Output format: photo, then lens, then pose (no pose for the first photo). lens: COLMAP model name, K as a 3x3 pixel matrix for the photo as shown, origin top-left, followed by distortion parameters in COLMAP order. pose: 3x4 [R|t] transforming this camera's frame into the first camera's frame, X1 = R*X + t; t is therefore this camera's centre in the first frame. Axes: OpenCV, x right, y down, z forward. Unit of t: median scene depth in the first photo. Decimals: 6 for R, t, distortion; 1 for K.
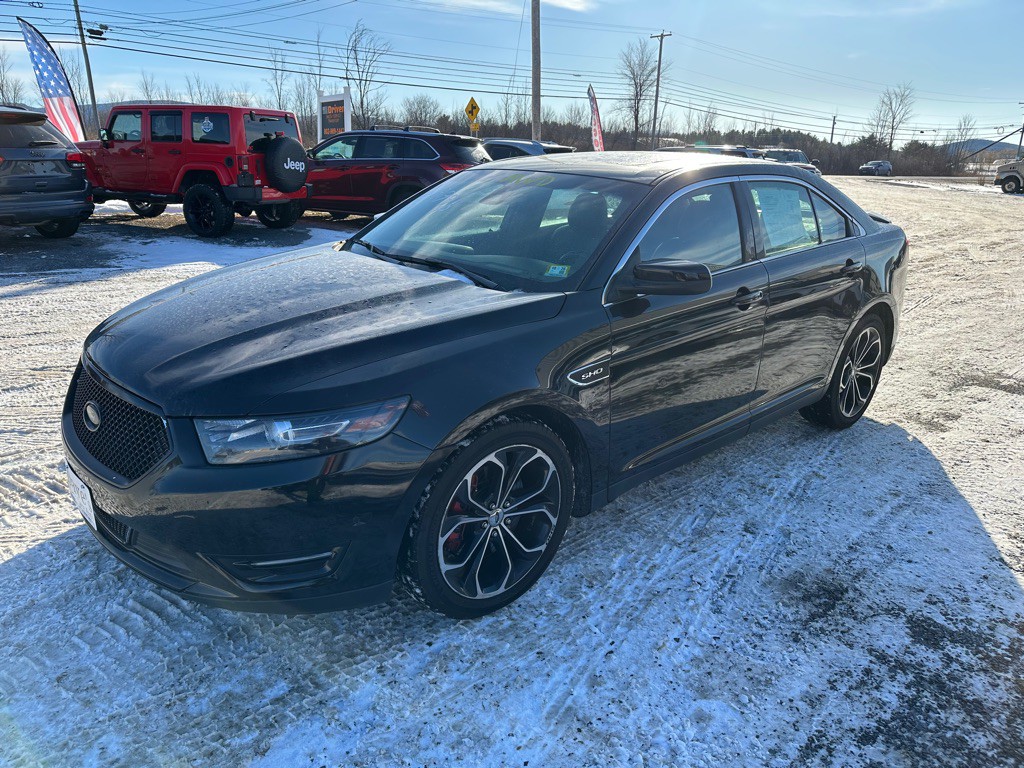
lens RADIAL K [[711.9, 0, 512.0], [0, 711.9, 384.8], [0, 0, 1]] dist [0.048057, -0.053680]
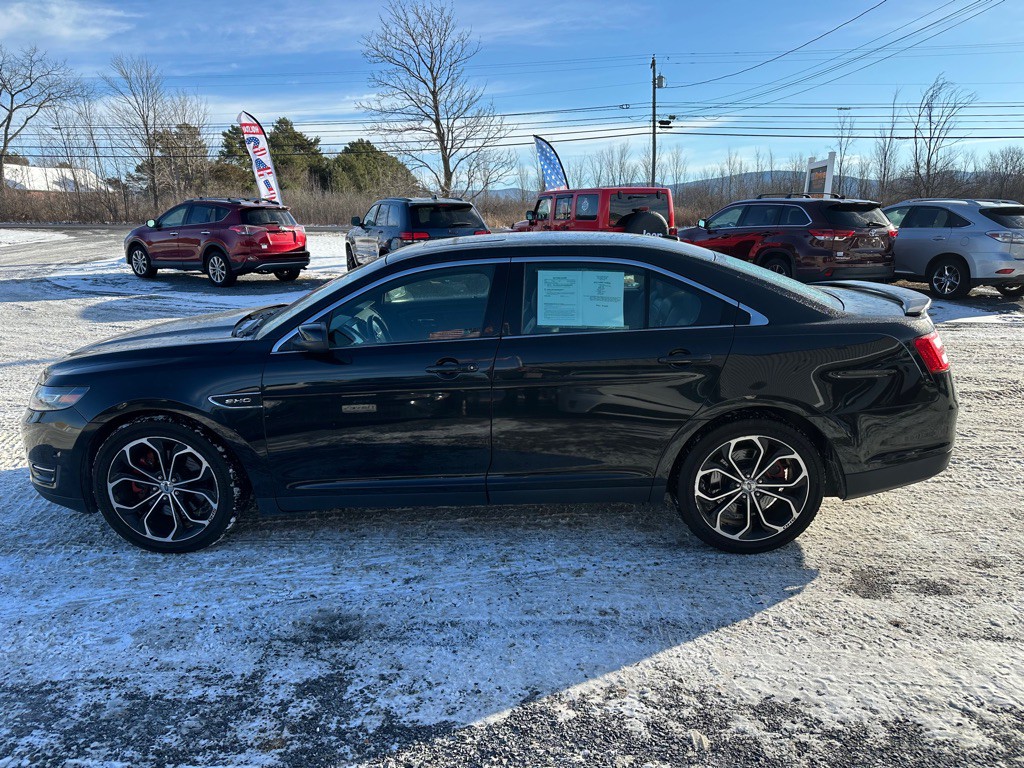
lens RADIAL K [[711.9, 0, 513.6], [0, 711.9, 404.3], [0, 0, 1]] dist [0.048057, -0.053680]
pose [[0.729950, 0.147875, -0.667312, 1.429969], [-0.187959, 0.982103, 0.012031, -0.127881], [0.657148, 0.116645, 0.744681, 0.354808]]
